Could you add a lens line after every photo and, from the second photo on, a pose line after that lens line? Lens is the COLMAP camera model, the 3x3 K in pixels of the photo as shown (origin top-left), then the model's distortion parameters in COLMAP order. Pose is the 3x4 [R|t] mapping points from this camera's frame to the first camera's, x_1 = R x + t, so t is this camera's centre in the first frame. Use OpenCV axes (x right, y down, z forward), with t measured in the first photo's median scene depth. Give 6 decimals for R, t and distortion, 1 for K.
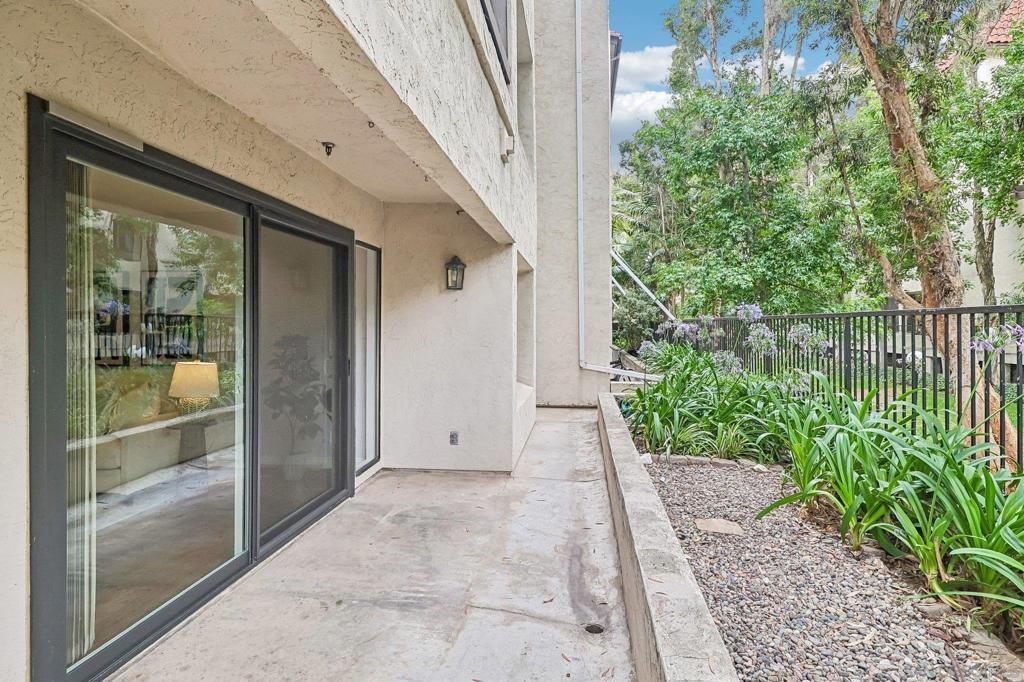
lens RADIAL K [[534.4, 0, 512.6], [0, 534.4, 322.3], [0, 0, 1]] dist [0.000837, -0.001422]
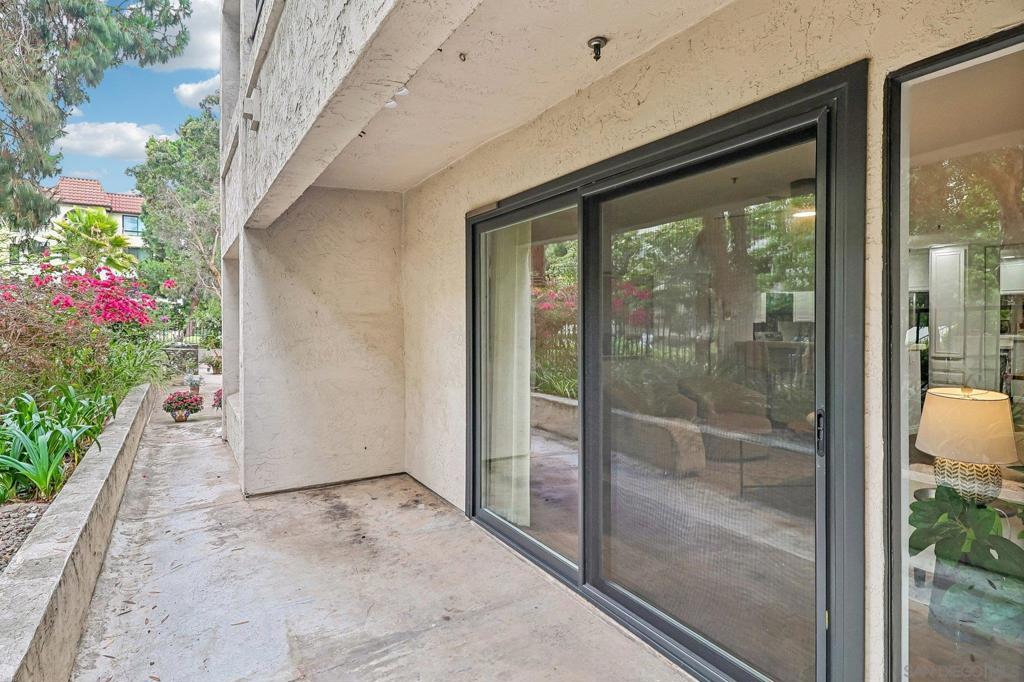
lens RADIAL K [[534.4, 0, 512.6], [0, 534.4, 322.3], [0, 0, 1]] dist [0.000837, -0.001422]
pose [[-0.771121, 0.008788, -0.636628, 0.167346], [-0.000591, 0.999894, 0.014519, -0.001548], [0.636688, 0.011572, -0.771035, 1.731151]]
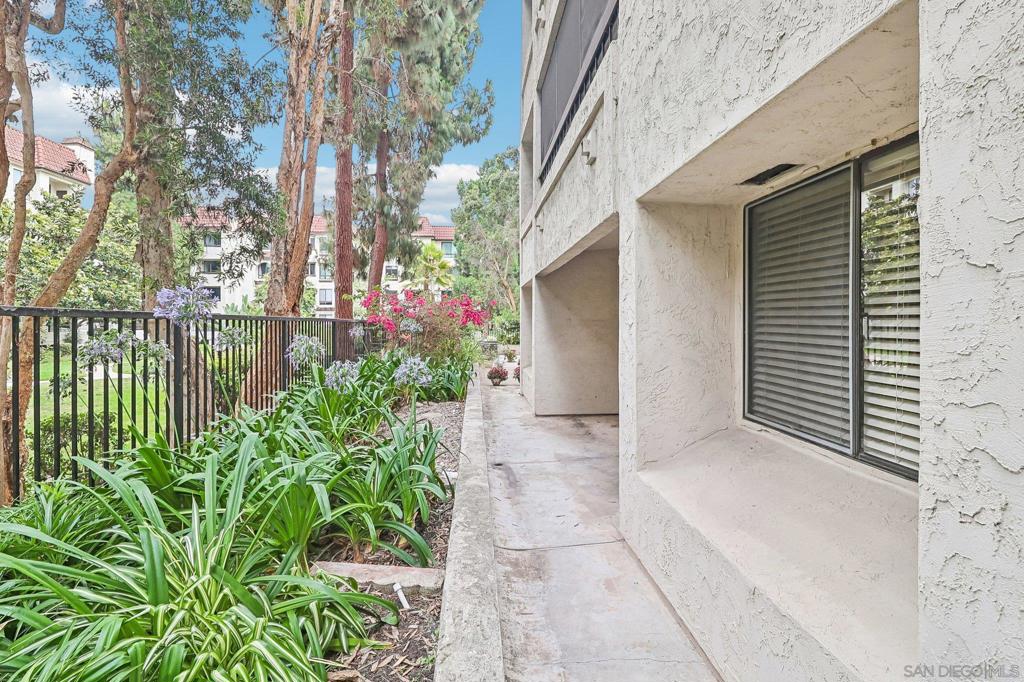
lens RADIAL K [[534.4, 0, 512.6], [0, 534.4, 322.3], [0, 0, 1]] dist [0.000837, -0.001422]
pose [[-0.979178, 0.005723, -0.202922, 0.494545], [0.004019, 0.999953, 0.008806, -0.020918], [0.202963, 0.007807, -0.979155, 2.894233]]
